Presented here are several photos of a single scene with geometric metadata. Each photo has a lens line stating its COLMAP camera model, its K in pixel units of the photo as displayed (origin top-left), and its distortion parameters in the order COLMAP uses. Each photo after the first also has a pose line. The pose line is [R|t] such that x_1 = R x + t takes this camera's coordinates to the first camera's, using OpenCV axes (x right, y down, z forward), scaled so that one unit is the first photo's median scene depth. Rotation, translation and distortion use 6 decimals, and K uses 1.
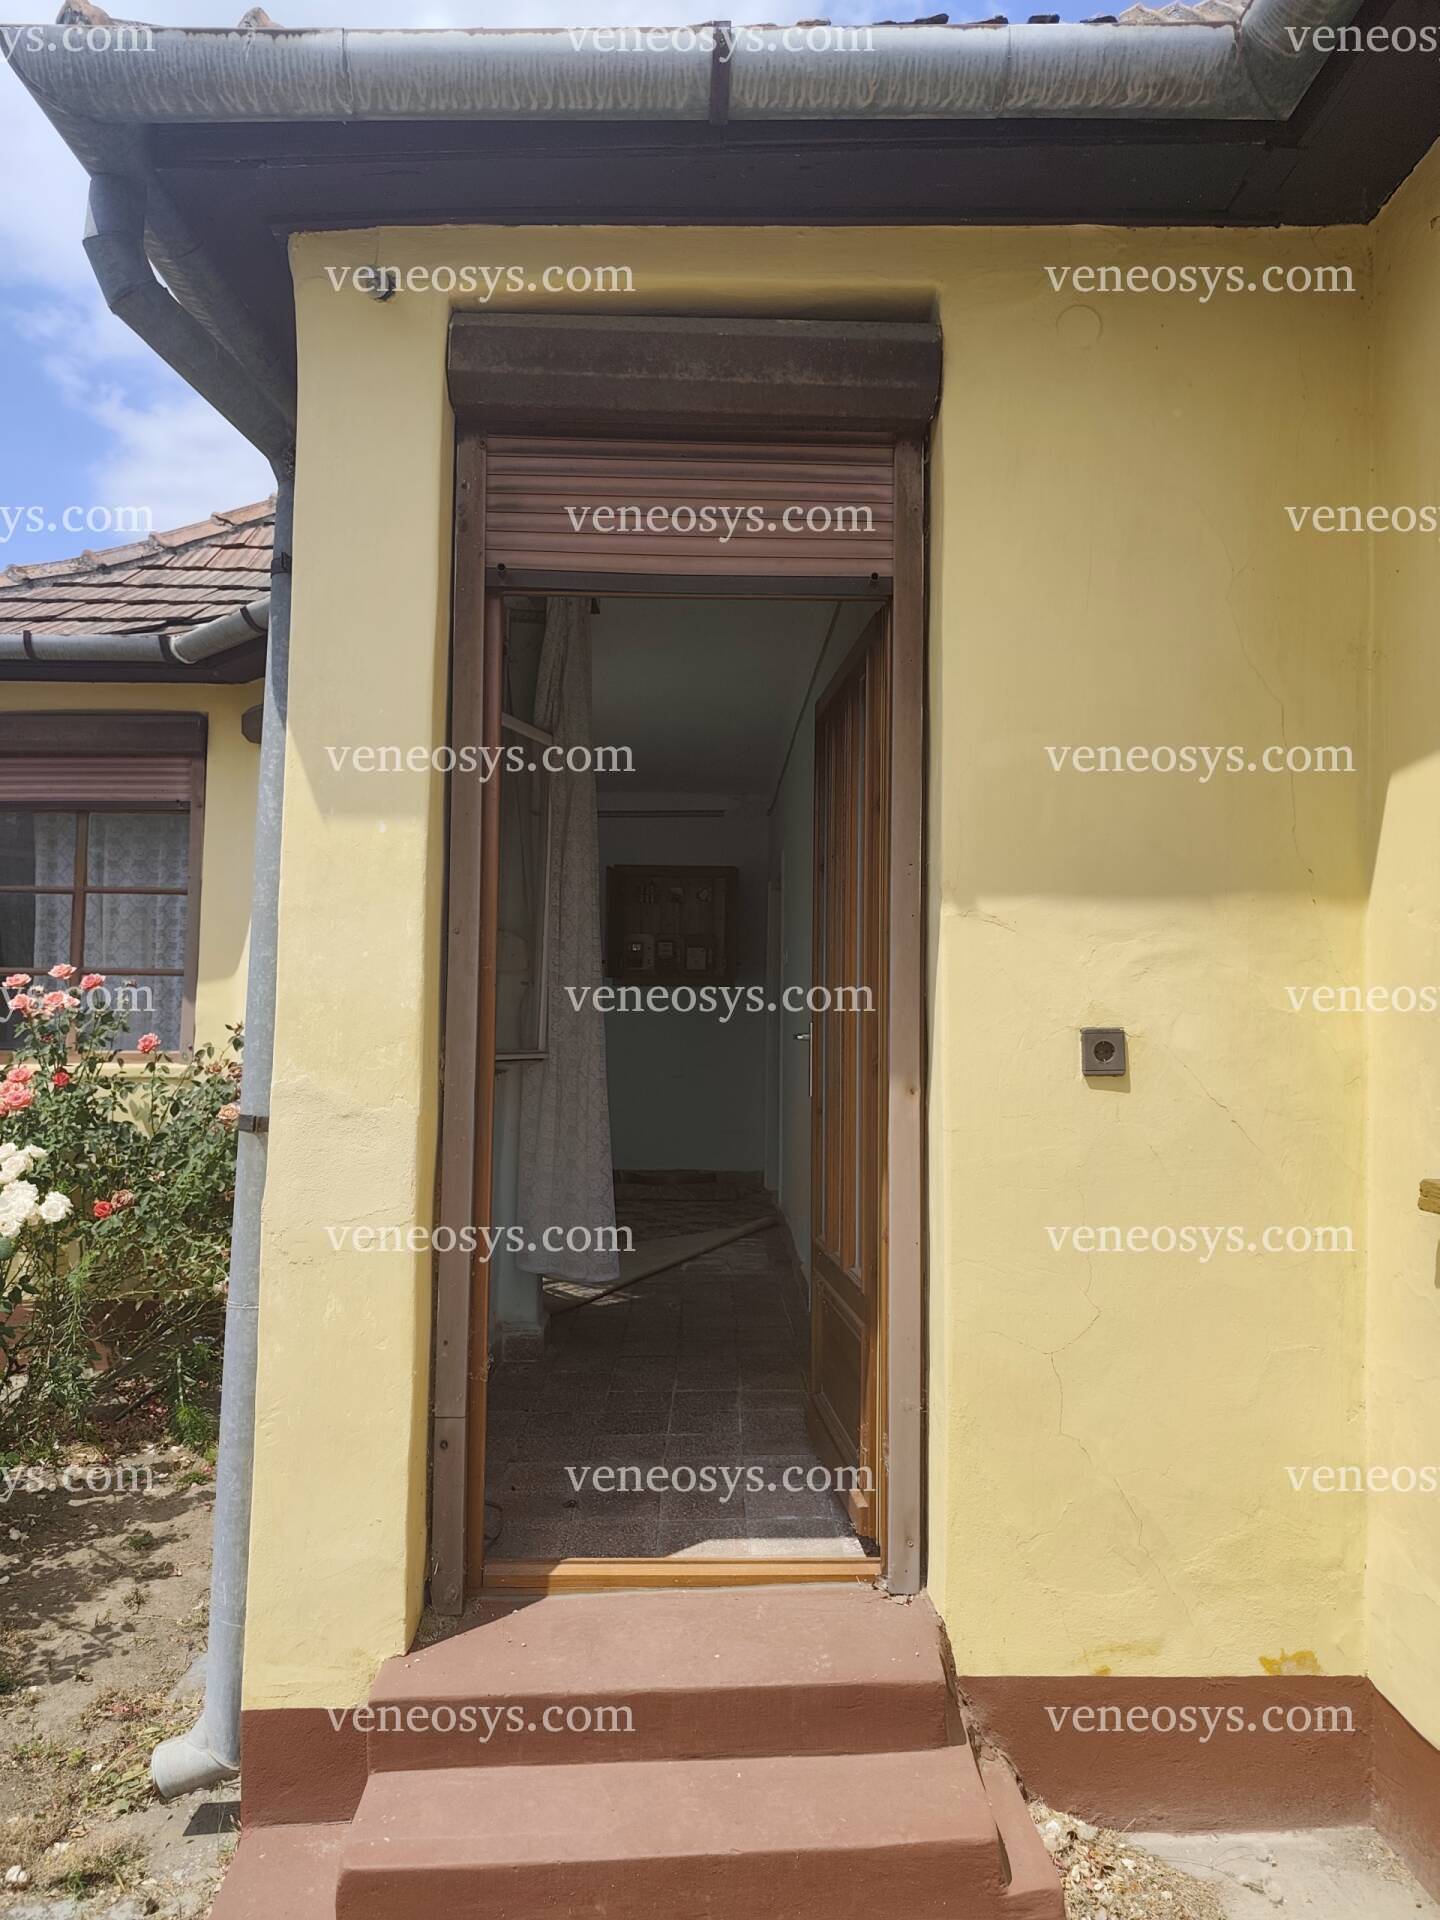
lens RADIAL K [[1280.4, 0, 685.7], [0, 1280.4, 987.5], [0, 0, 1]] dist [0.004408, -0.020434]
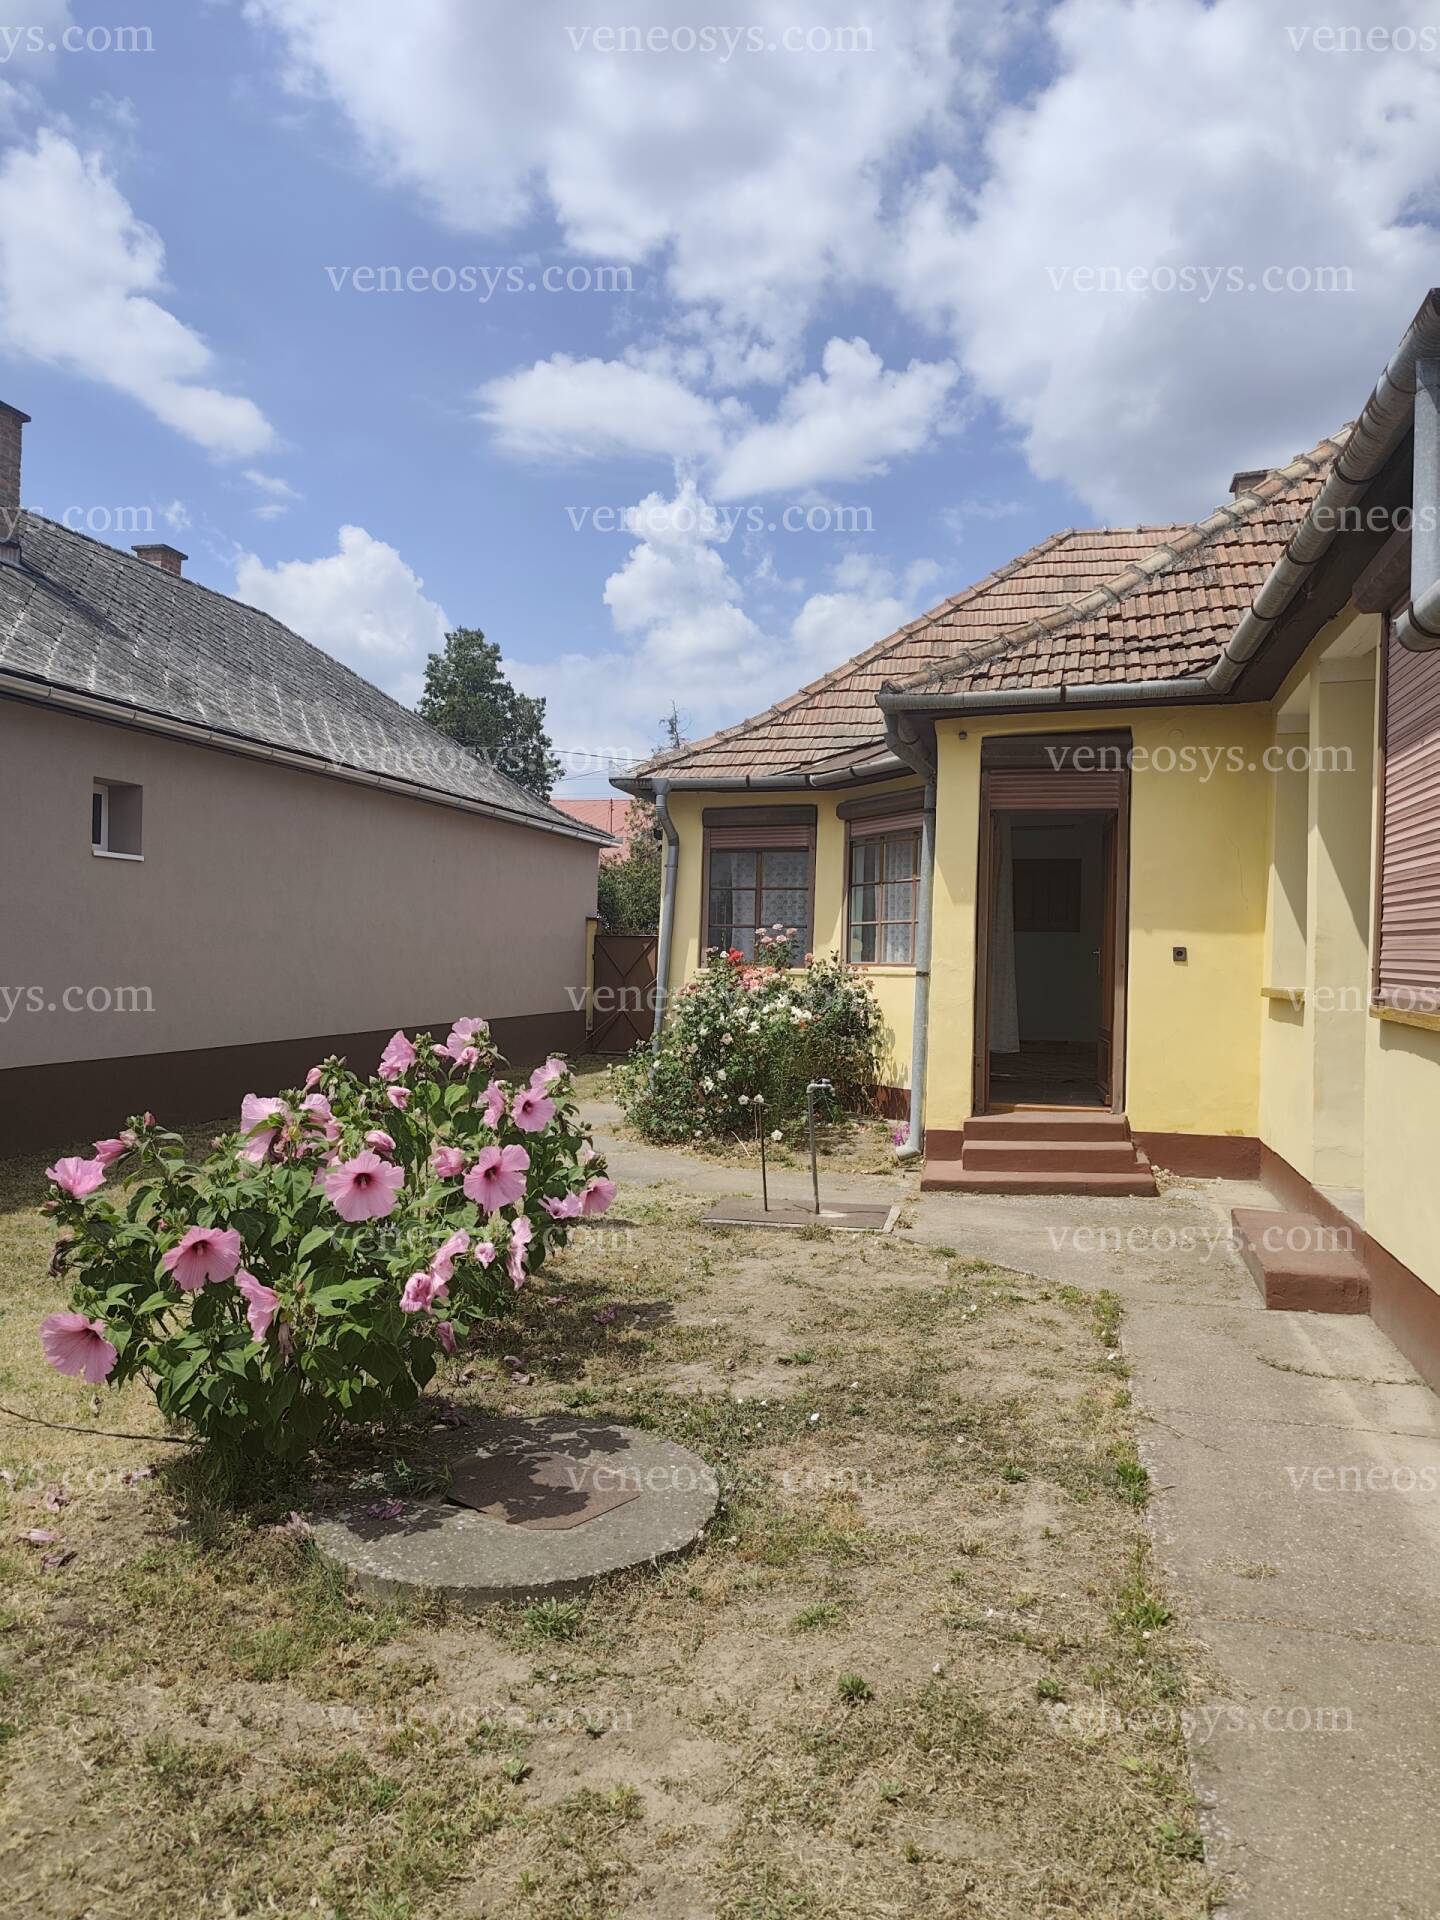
lens RADIAL K [[1280.4, 0, 685.7], [0, 1280.4, 987.5], [0, 0, 1]] dist [0.004408, -0.020434]
pose [[0.962384, 0.007187, -0.271599, -0.006000], [0.005803, 0.998878, 0.046994, -0.015838], [0.271632, -0.046802, 0.961263, -1.526533]]
